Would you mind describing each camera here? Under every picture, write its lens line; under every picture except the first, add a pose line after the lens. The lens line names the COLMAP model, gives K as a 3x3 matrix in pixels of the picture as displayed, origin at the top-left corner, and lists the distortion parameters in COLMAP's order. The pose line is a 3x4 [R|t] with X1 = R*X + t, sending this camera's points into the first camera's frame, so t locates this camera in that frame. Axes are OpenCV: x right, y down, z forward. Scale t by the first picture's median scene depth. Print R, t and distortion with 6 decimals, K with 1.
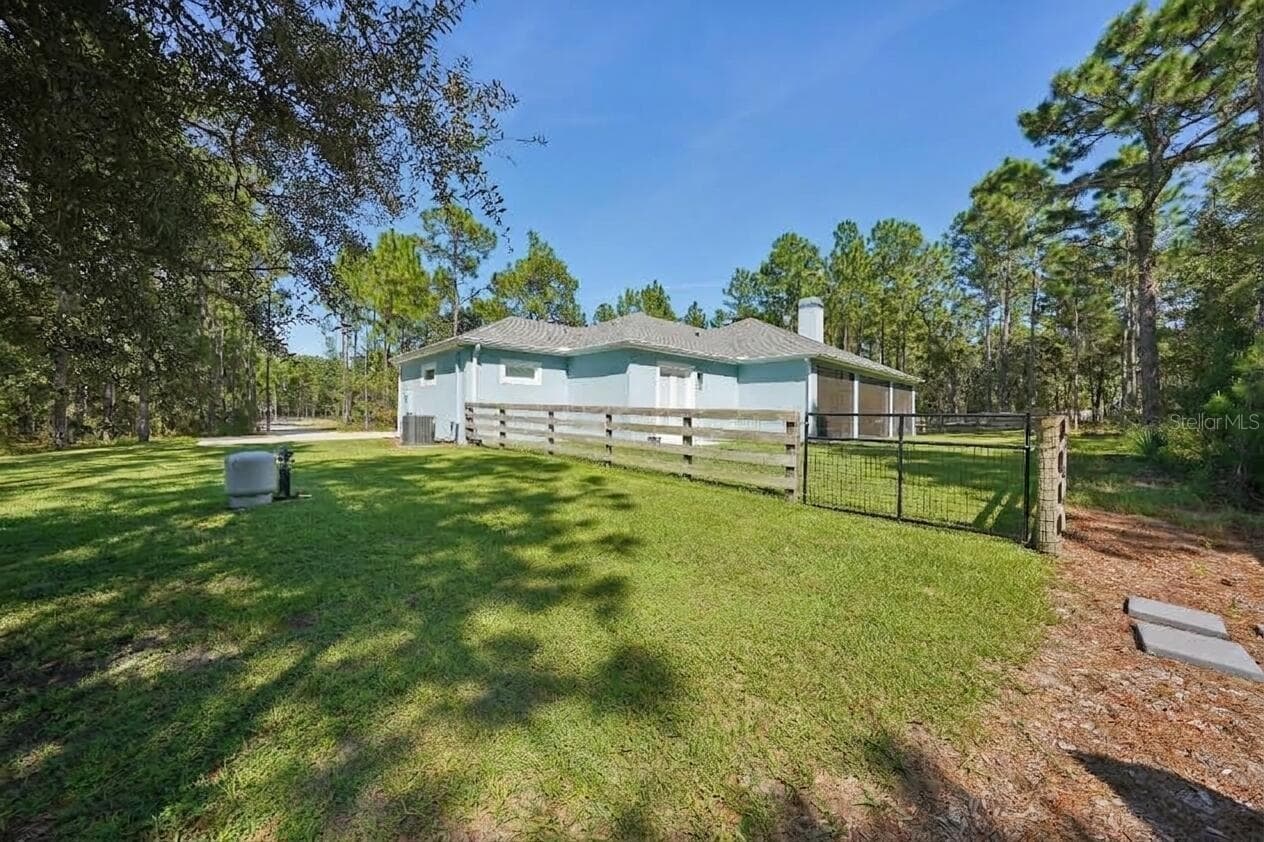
lens RADIAL K [[449.8, 0, 620.3], [0, 449.8, 415.2], [0, 0, 1]] dist [-0.020424, 0.002393]
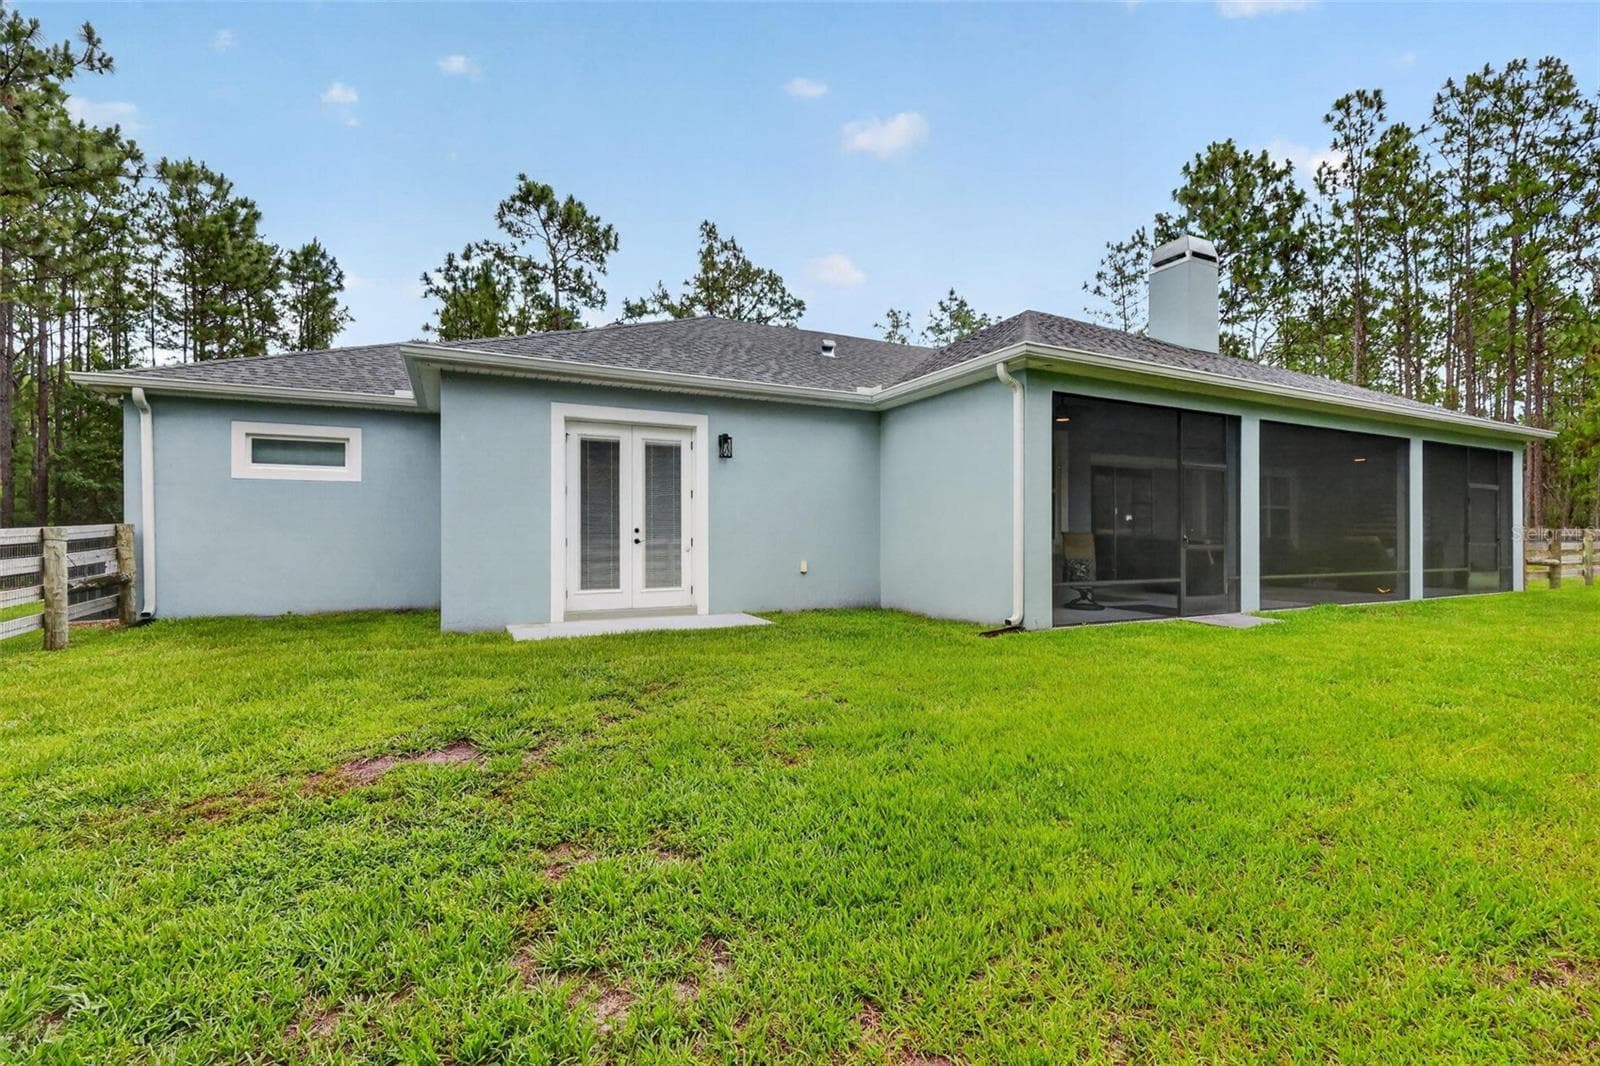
lens RADIAL K [[701.7, 0, 792.0], [0, 701.7, 519.6], [0, 0, 1]] dist [0.002250, -0.000250]
pose [[0.957341, -0.018380, -0.288374, 0.302584], [0.011184, 0.999584, -0.026584, -0.004855], [0.288743, 0.022225, 0.957149, 0.346151]]
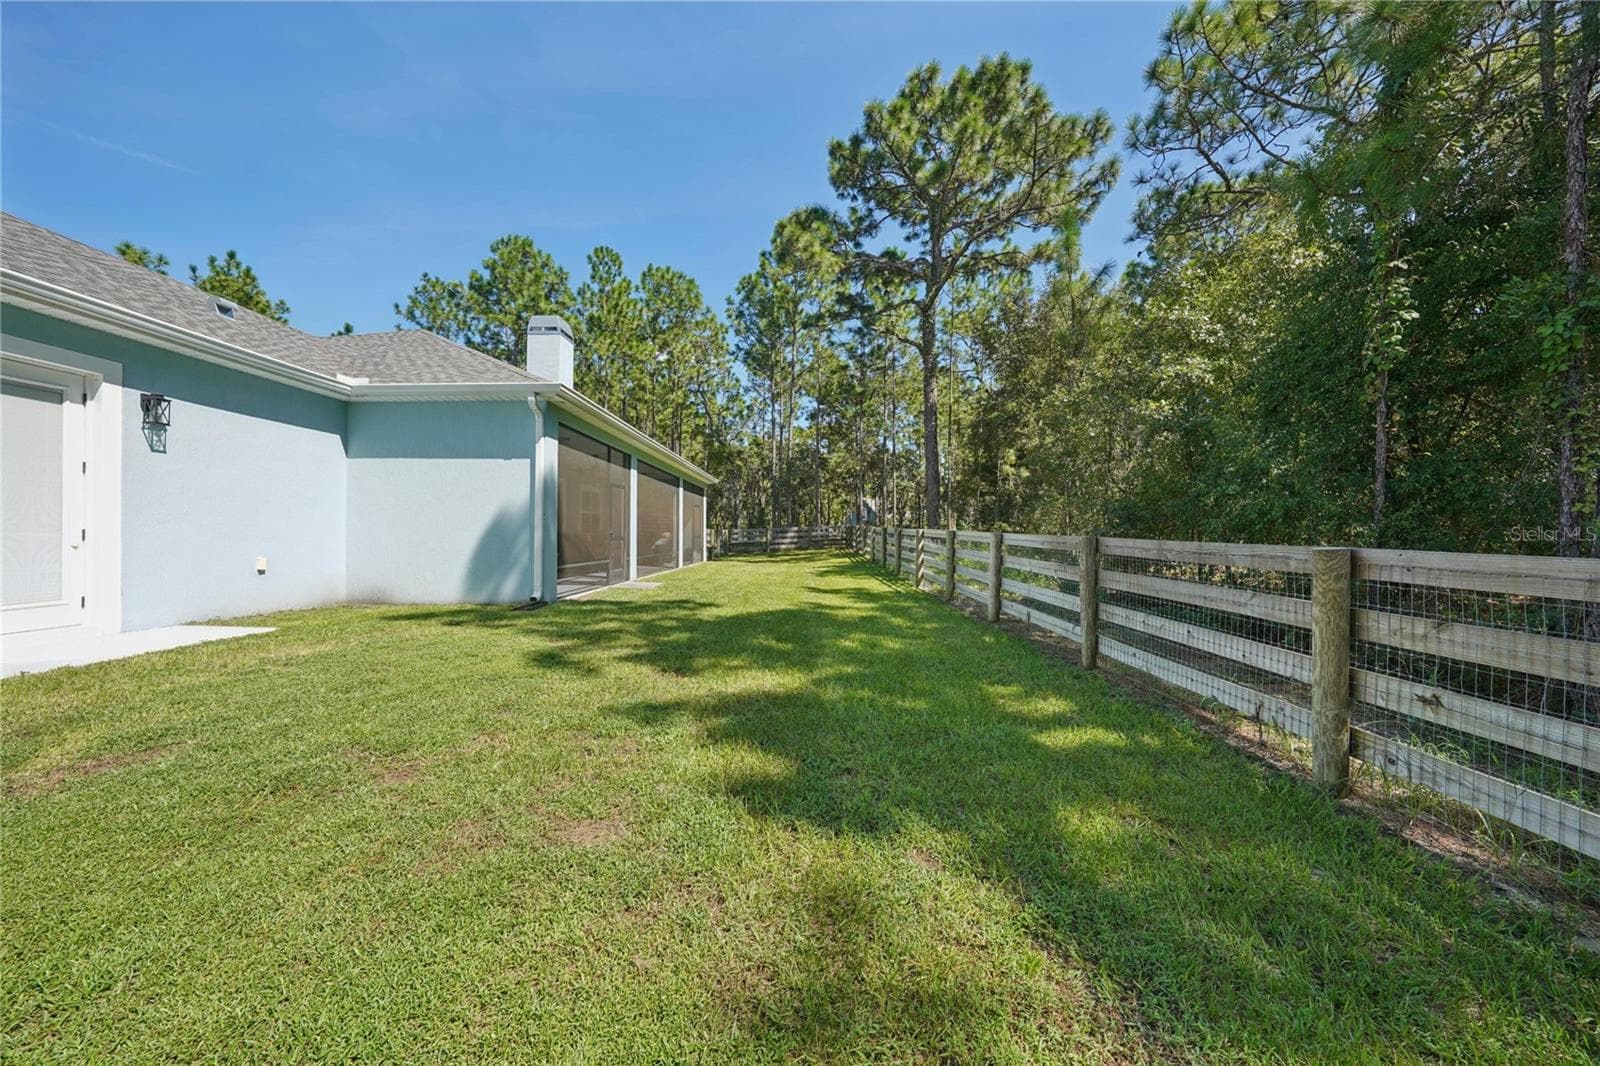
lens RADIAL K [[569.4, 0, 802.3], [0, 569.4, 525.4], [0, 0, 1]] dist [-0.020424, 0.002393]
pose [[0.688010, 0.005622, 0.725679, 0.154735], [-0.000344, 0.999972, -0.007420, -0.005754], [-0.725701, 0.004855, 0.687993, 0.342193]]
